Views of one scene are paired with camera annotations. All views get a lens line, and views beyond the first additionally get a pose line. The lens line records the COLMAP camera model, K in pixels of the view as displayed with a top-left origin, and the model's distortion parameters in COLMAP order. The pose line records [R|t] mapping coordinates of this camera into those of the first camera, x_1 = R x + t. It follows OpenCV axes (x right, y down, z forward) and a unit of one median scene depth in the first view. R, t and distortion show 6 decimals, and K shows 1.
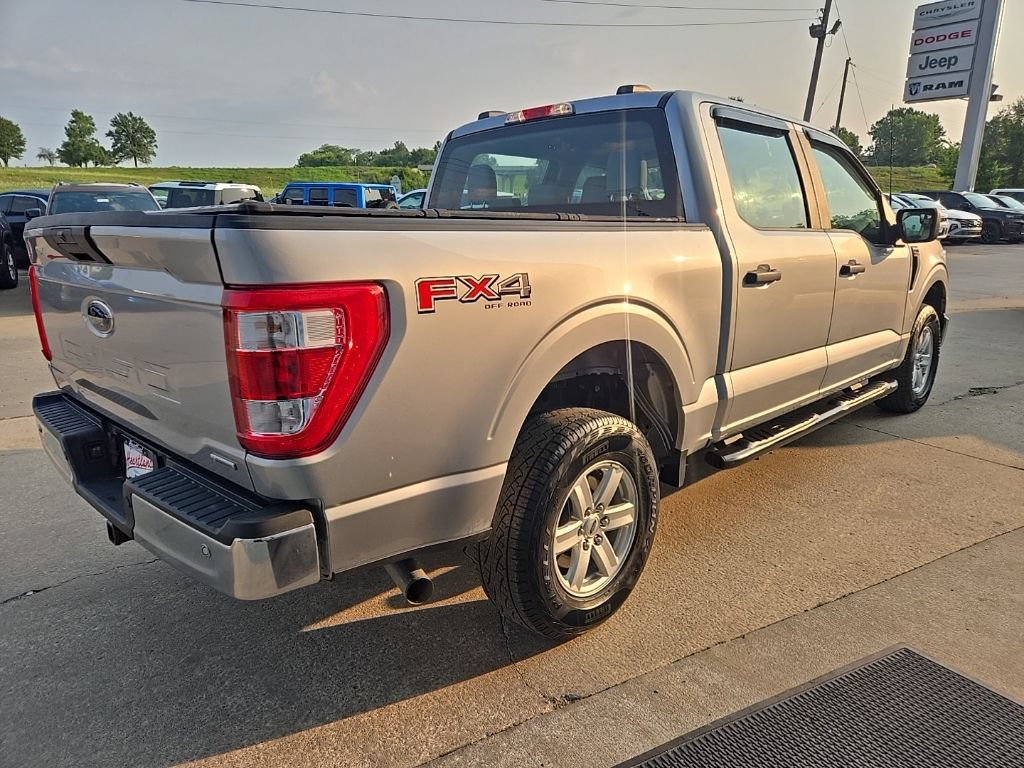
lens RADIAL K [[682.8, 0, 511.2], [0, 682.8, 389.1], [0, 0, 1]] dist [0.067279, -0.045032]
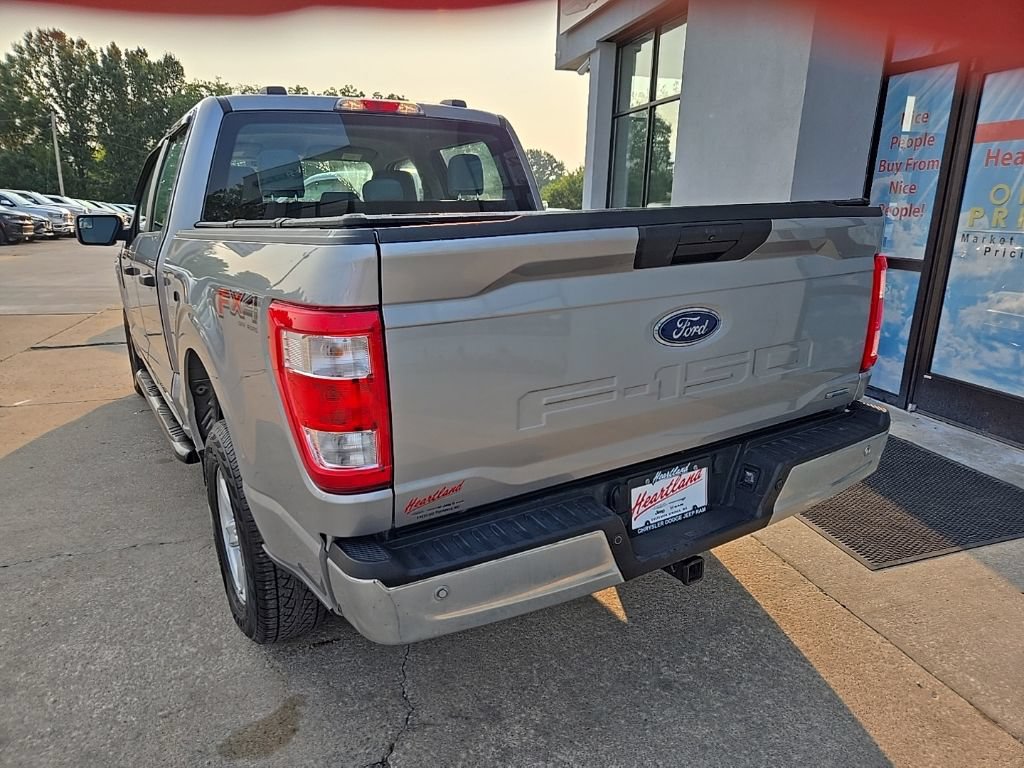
lens RADIAL K [[687.9, 0, 512.0], [0, 687.9, 384.0], [0, 0, 1]] dist [0.074952, -0.060770]
pose [[0.231322, -0.230578, 0.945158, -0.746504], [0.240192, 0.954970, 0.174186, -0.120981], [-0.942761, 0.186726, 0.276288, 0.496274]]
